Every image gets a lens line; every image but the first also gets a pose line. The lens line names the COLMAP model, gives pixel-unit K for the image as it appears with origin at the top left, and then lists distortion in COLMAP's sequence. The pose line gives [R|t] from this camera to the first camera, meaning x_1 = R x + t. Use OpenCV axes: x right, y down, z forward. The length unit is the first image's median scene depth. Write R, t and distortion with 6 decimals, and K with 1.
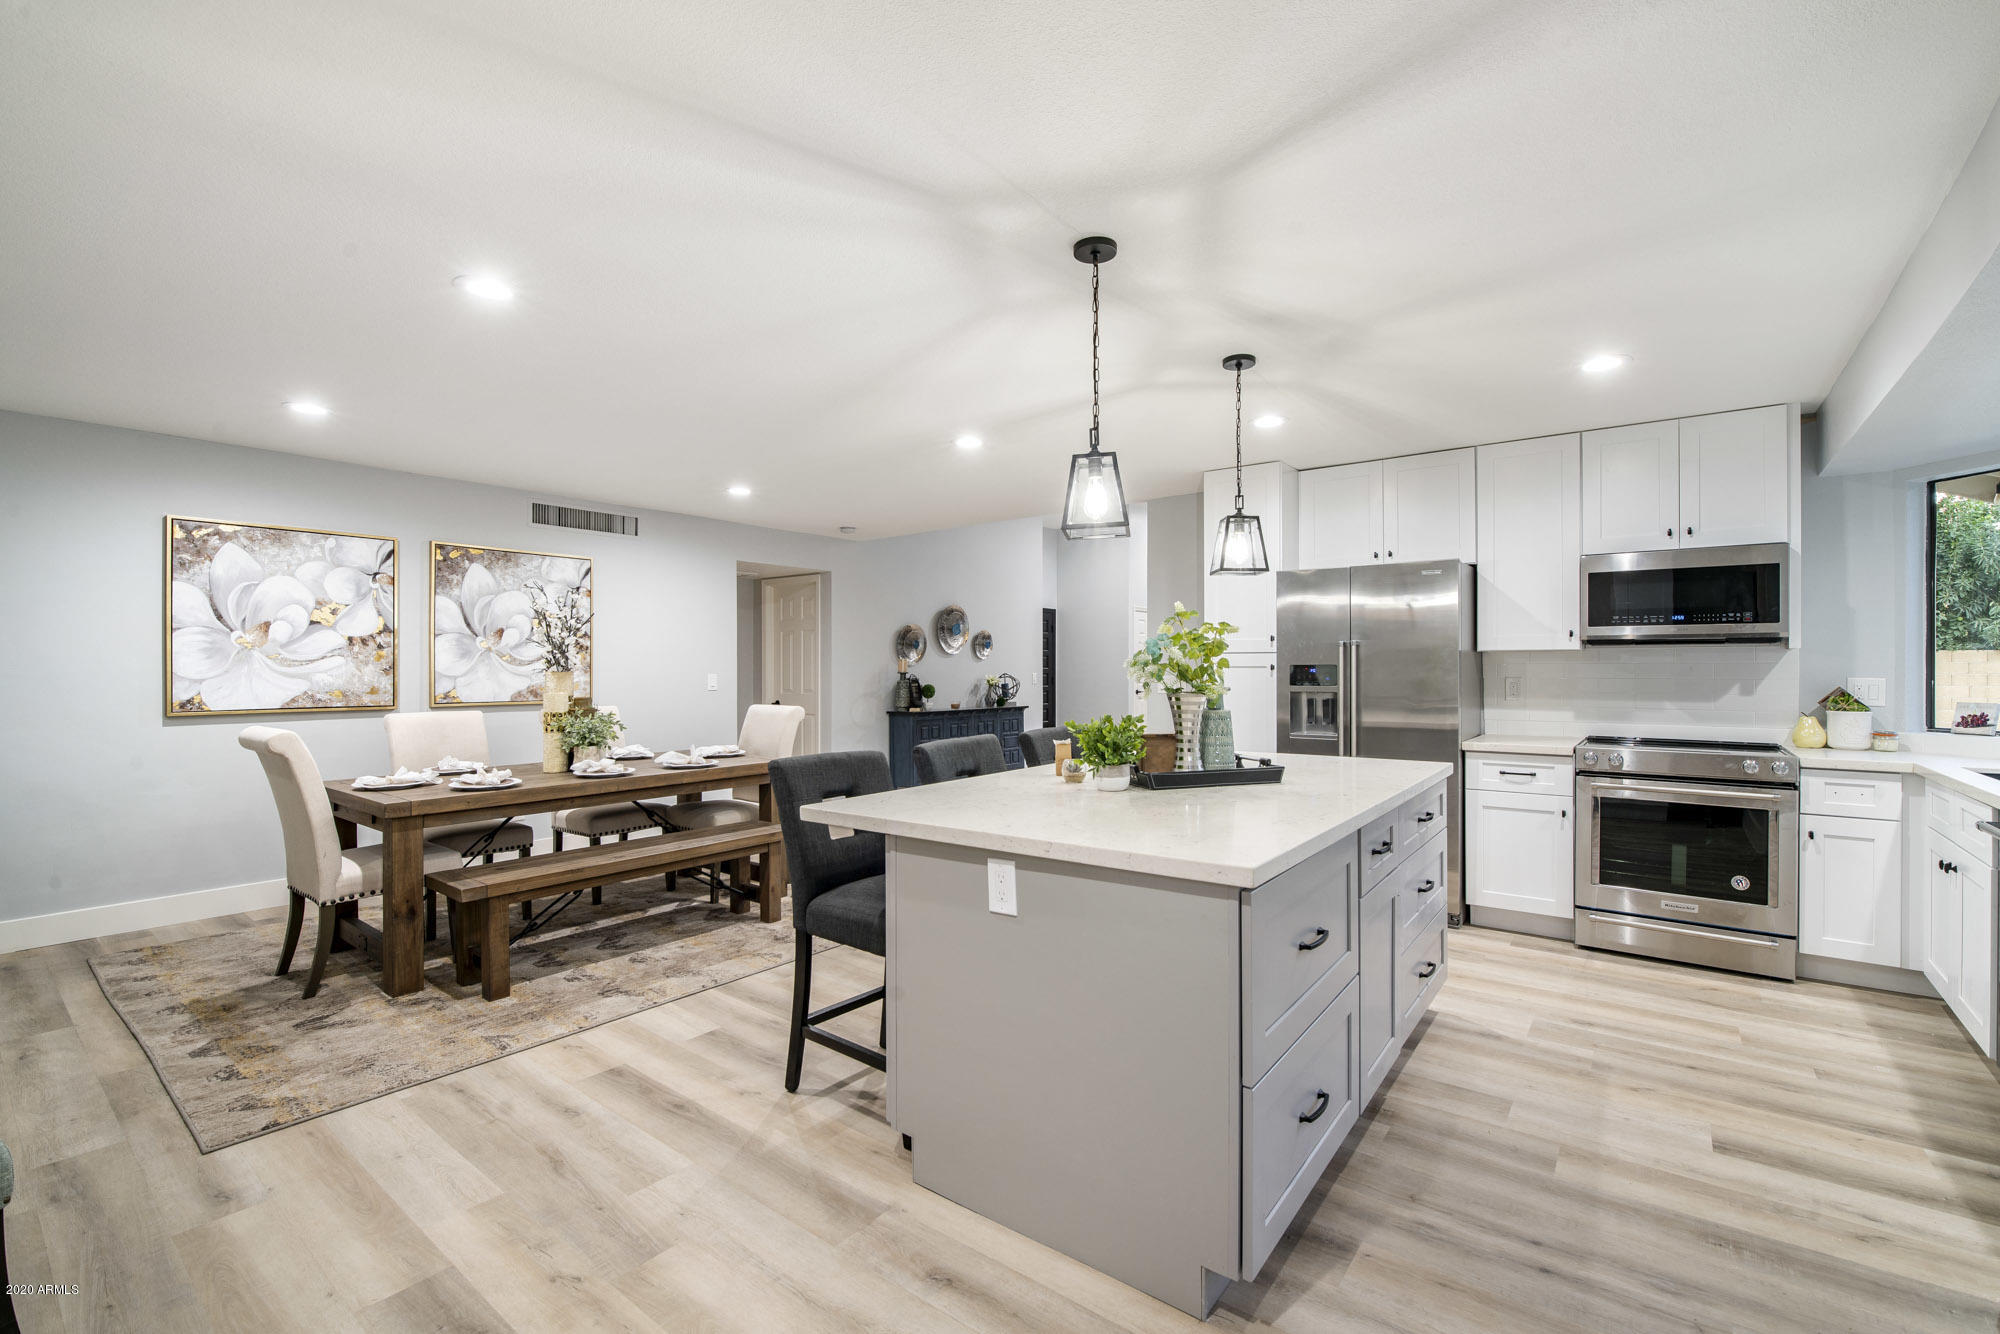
lens RADIAL K [[860.7, 0, 1012.0], [0, 860.7, 665.2], [0, 0, 1]] dist [-0.011562, 0.000510]
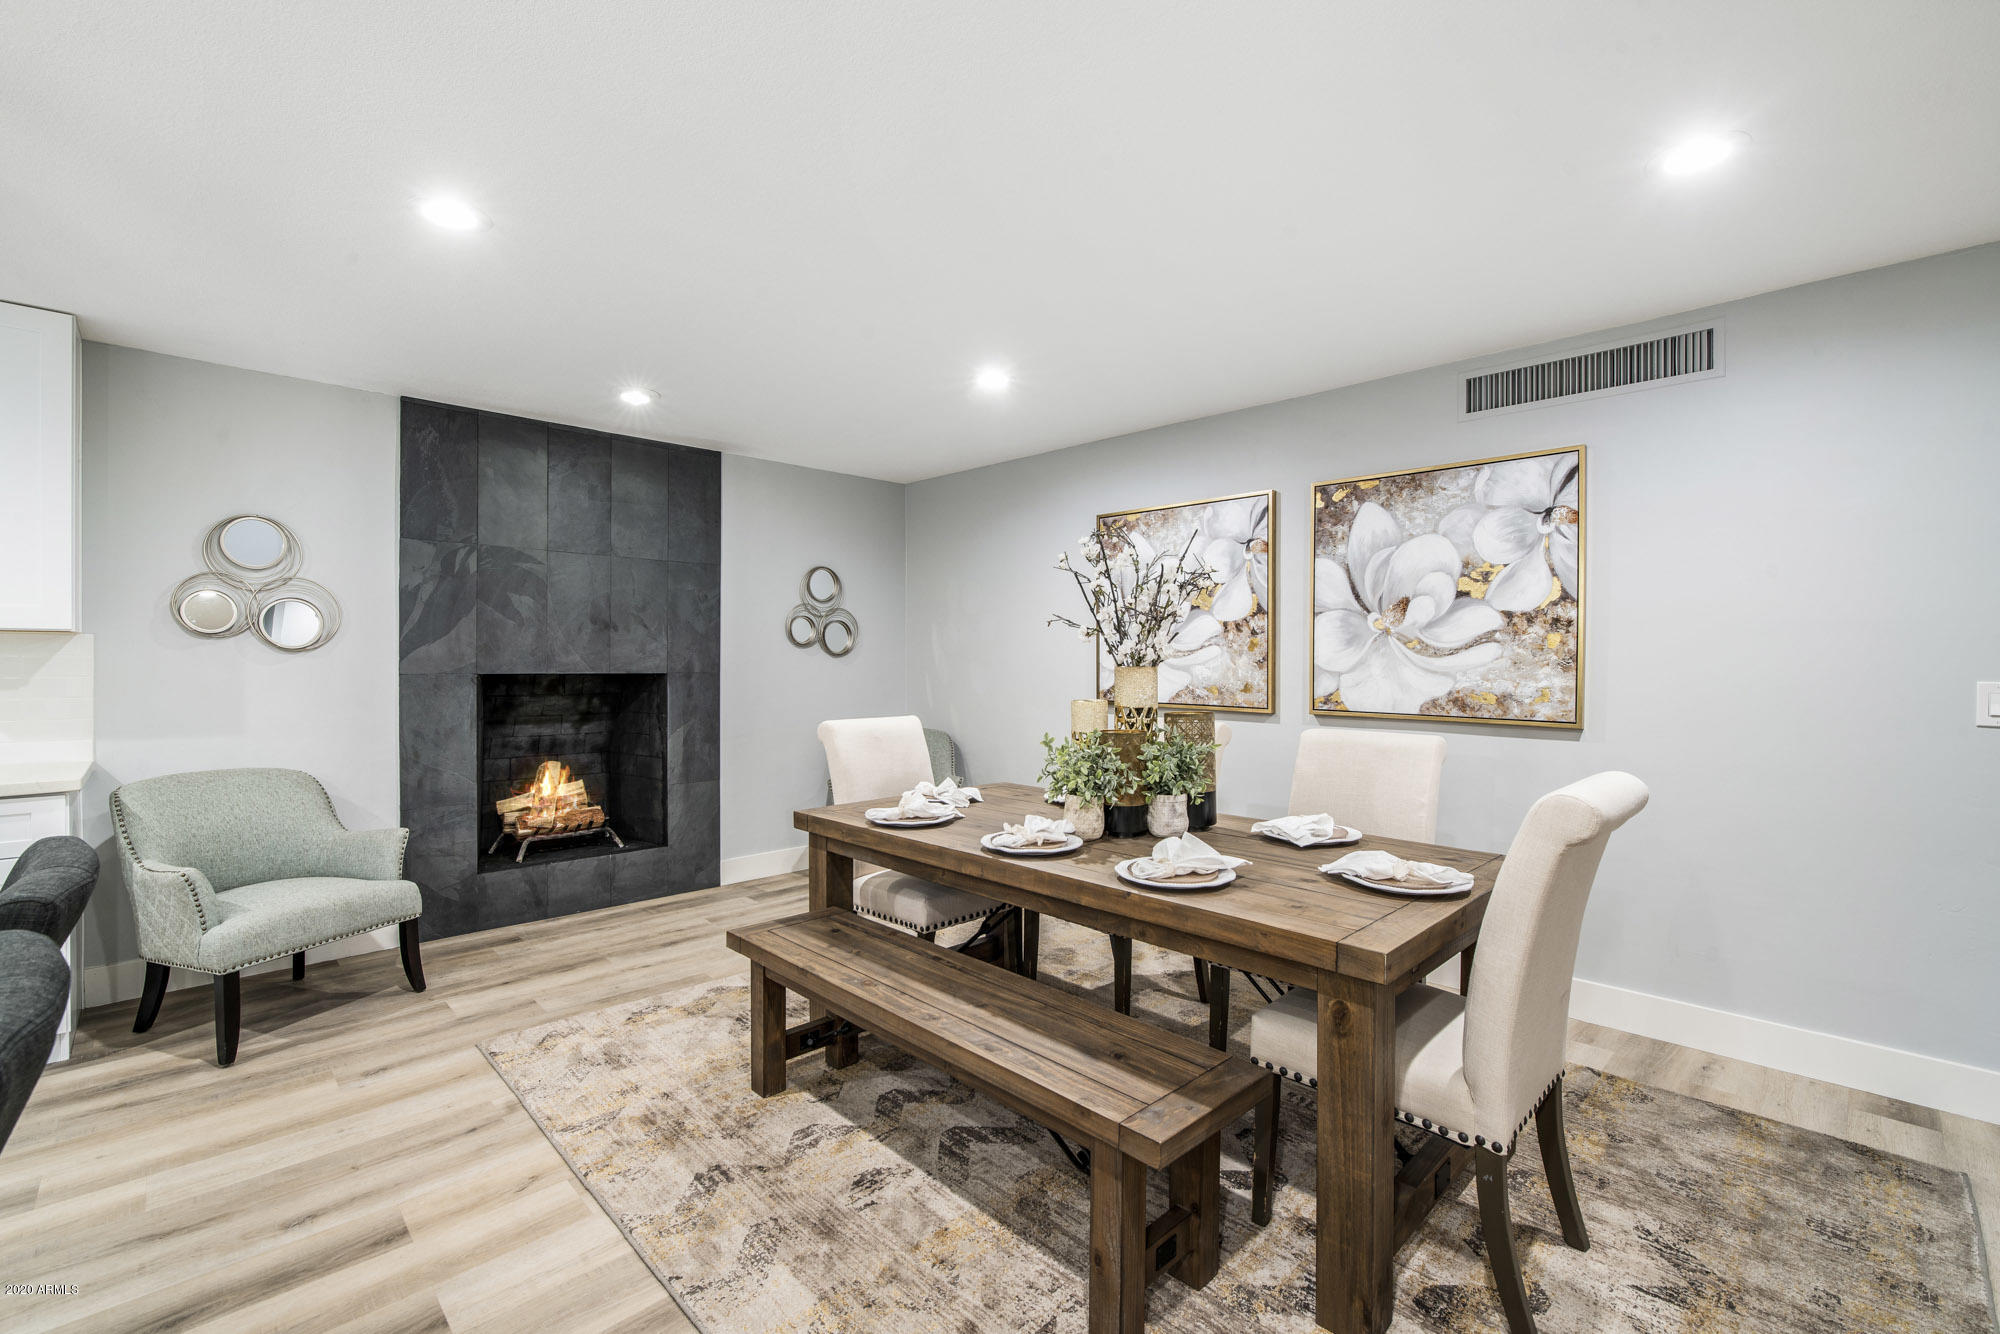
lens RADIAL K [[860.7, 0, 1000.9], [0, 860.7, 663.9], [0, 0, 1]] dist [-0.011562, 0.000510]
pose [[-0.150594, 0.008776, -0.988557, 0.094516], [-0.000637, 0.999960, 0.008975, 0.000335], [0.988596, 0.001982, -0.150582, 1.046342]]
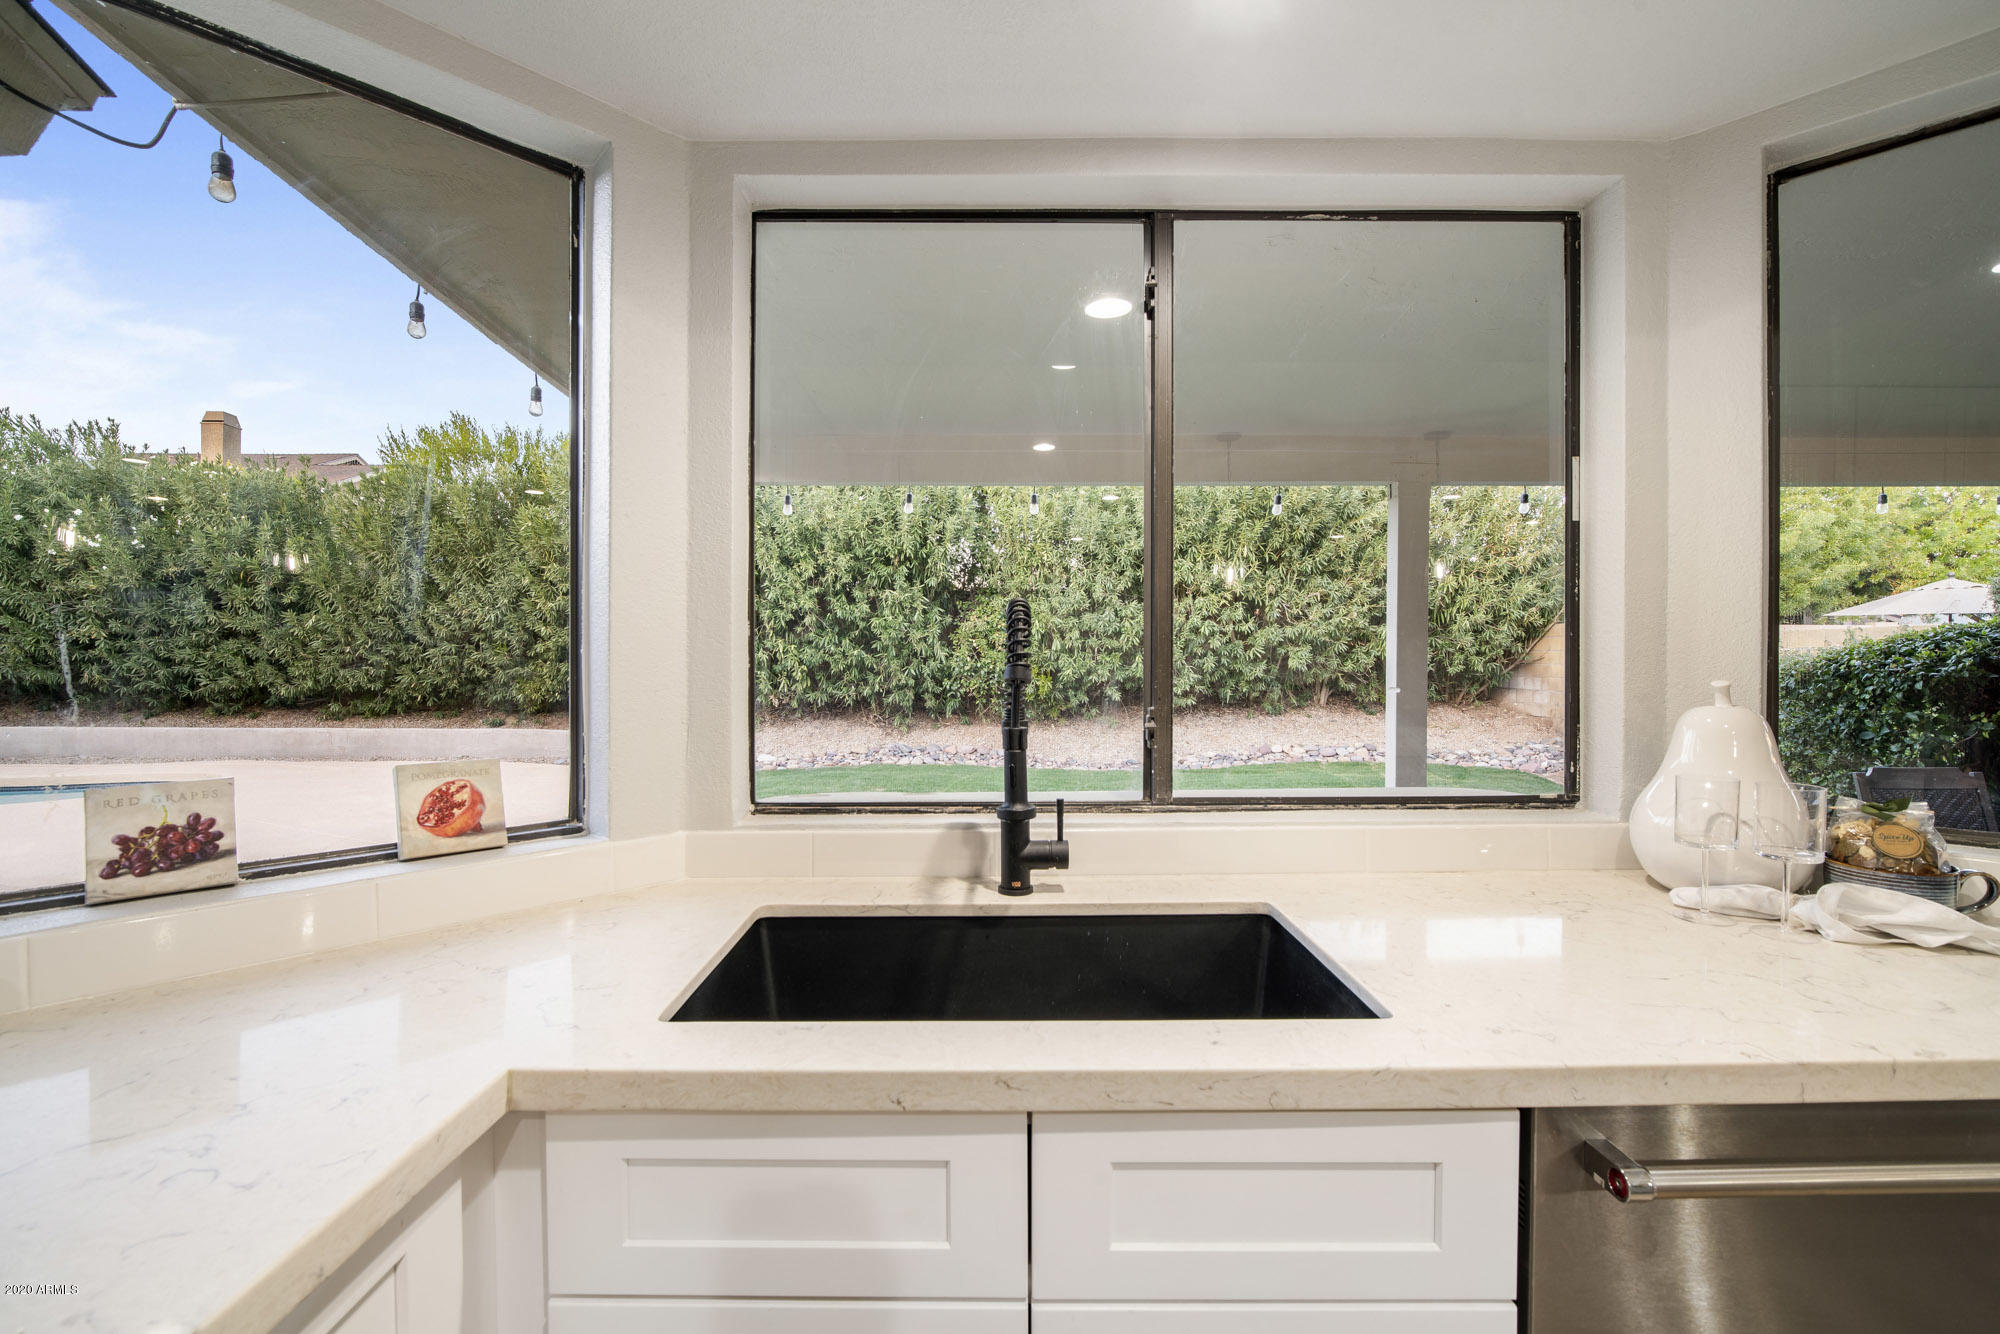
lens RADIAL K [[860.7, 0, 996.6], [0, 860.7, 659.1], [0, 0, 1]] dist [-0.011562, 0.000510]
pose [[-0.605138, 0.000399, 0.796121, 0.626369], [0.000587, 1.000000, -0.000055, 0.000903], [-0.796120, 0.000434, -0.605138, 0.818752]]
